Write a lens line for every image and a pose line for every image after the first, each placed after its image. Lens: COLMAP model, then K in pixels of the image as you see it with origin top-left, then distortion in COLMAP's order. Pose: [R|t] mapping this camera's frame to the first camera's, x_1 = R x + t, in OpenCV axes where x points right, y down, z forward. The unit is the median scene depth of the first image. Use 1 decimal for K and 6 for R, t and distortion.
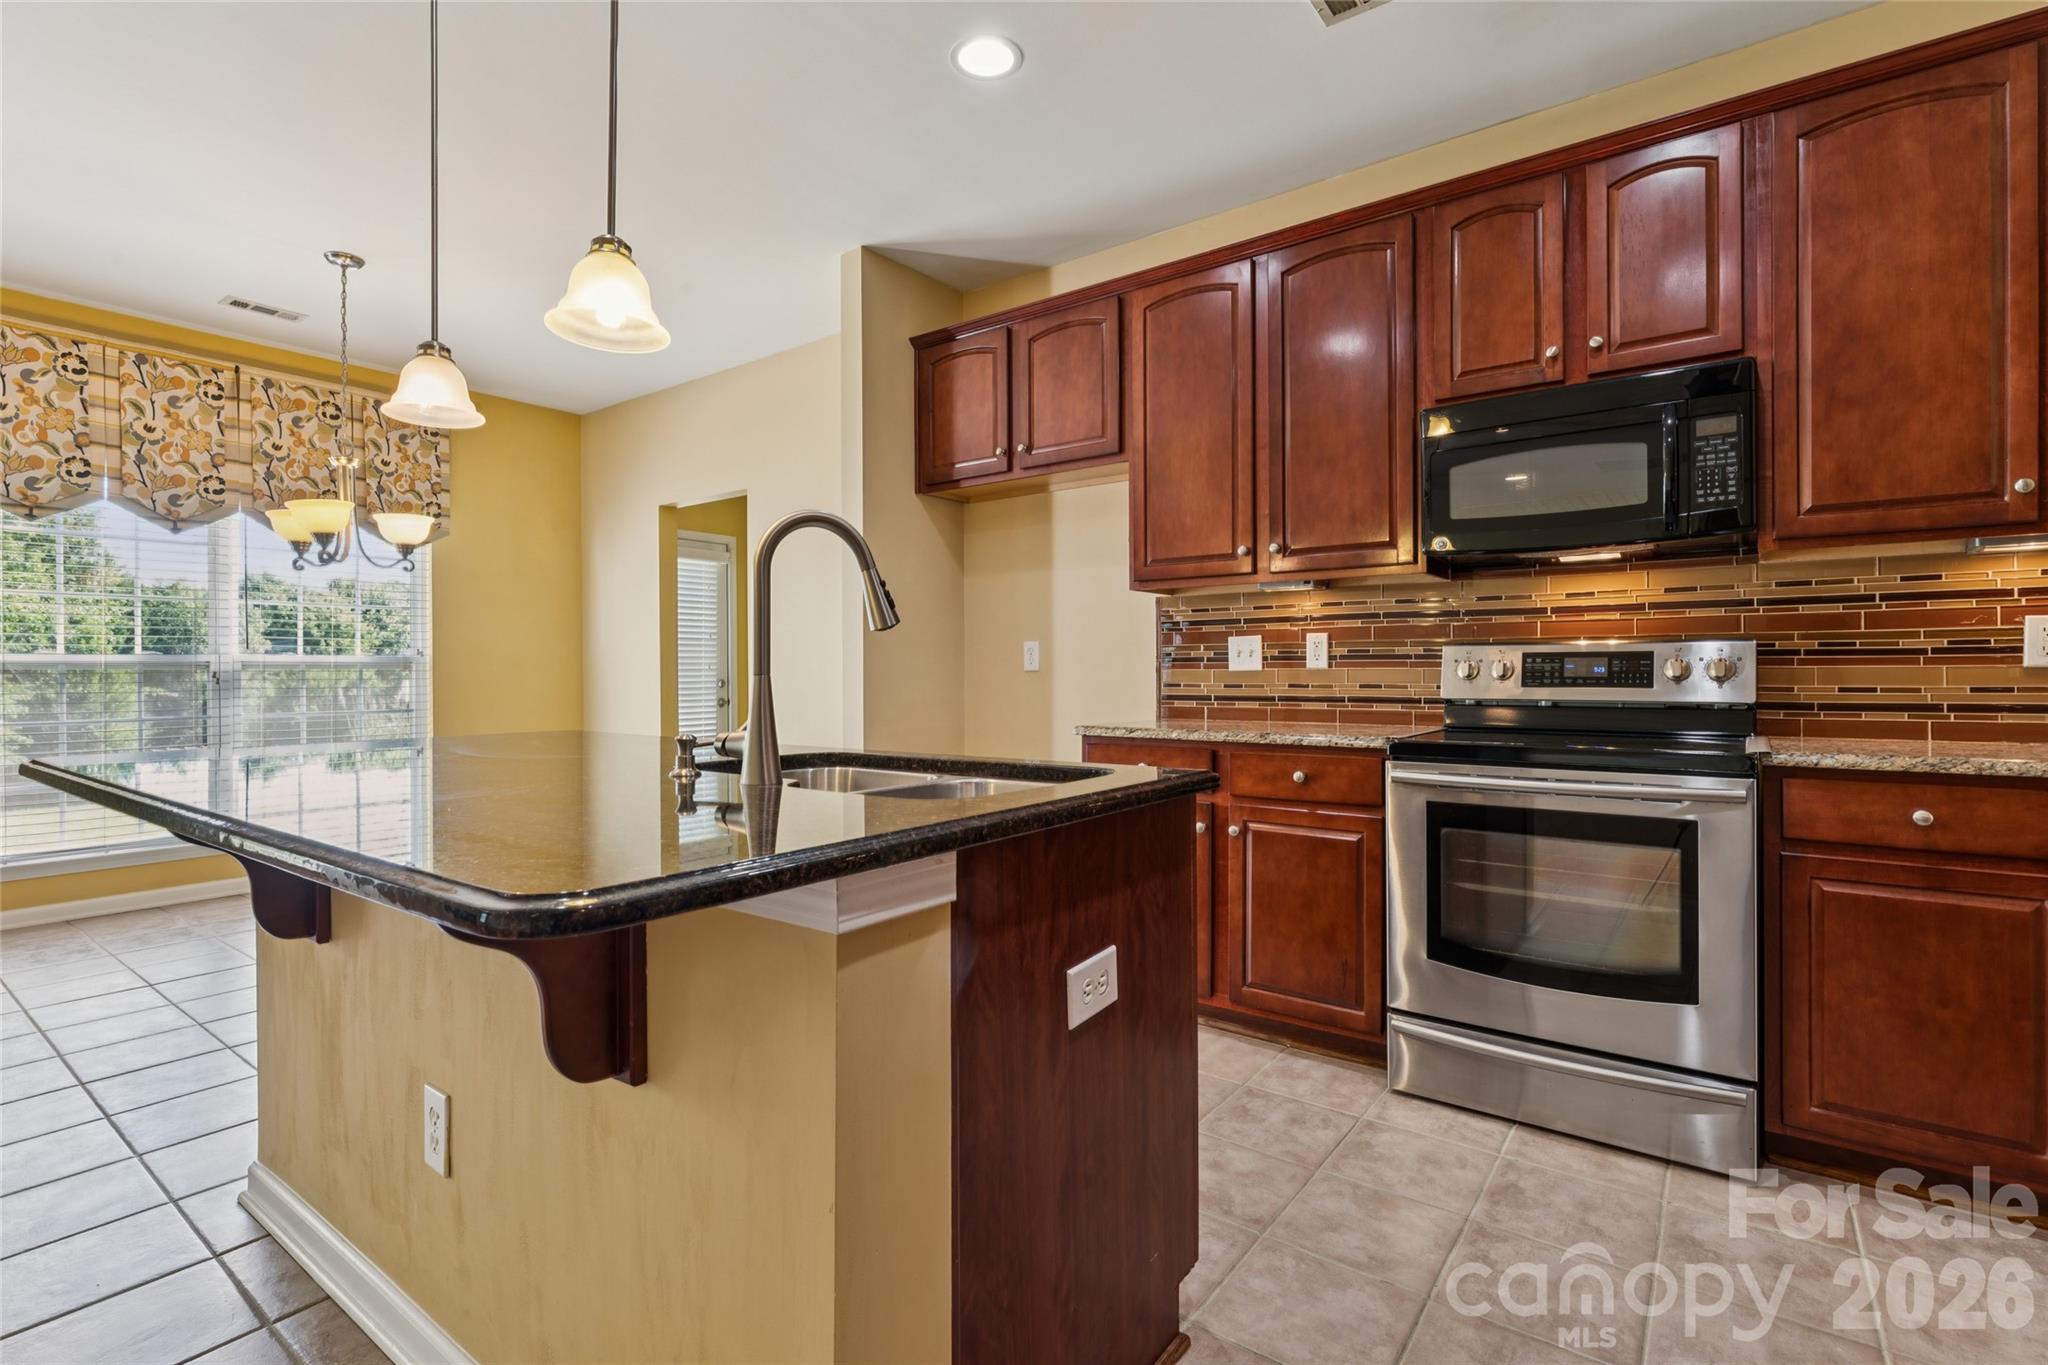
lens RADIAL K [[950.2, 0, 1029.1], [0, 950.2, 685.9], [0, 0, 1]] dist [0.002334, -0.000216]
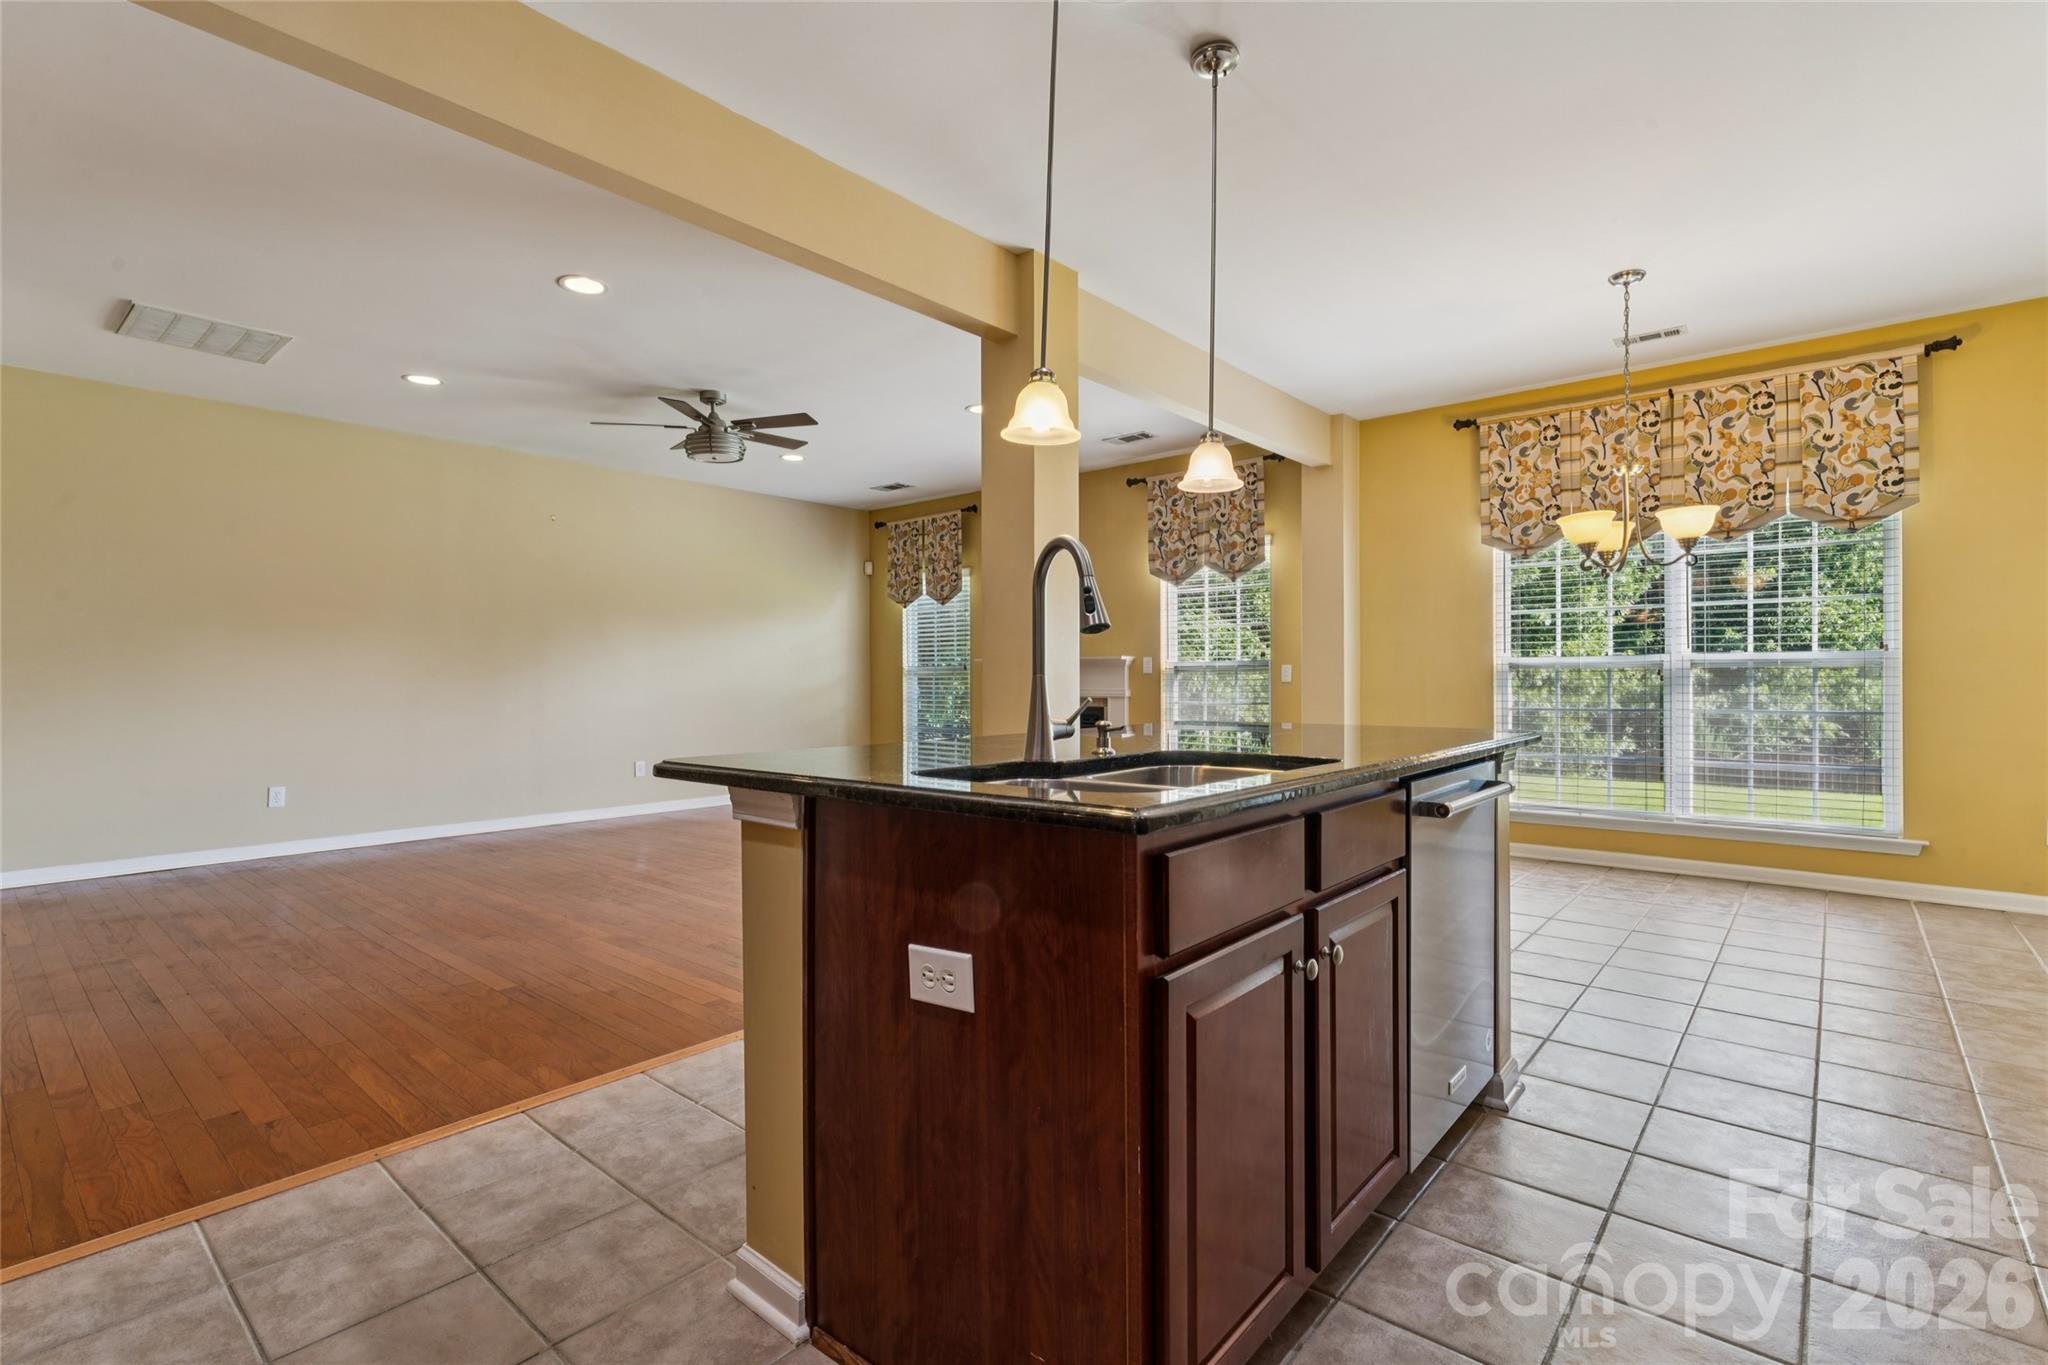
lens RADIAL K [[950.2, 0, 1036.0], [0, 950.2, 681.7], [0, 0, 1]] dist [0.002334, -0.000216]
pose [[-0.045070, 0.004784, -0.998972, 0.285567], [-0.008625, 0.999949, 0.005178, -0.000757], [0.998947, 0.008850, -0.045027, 0.319890]]
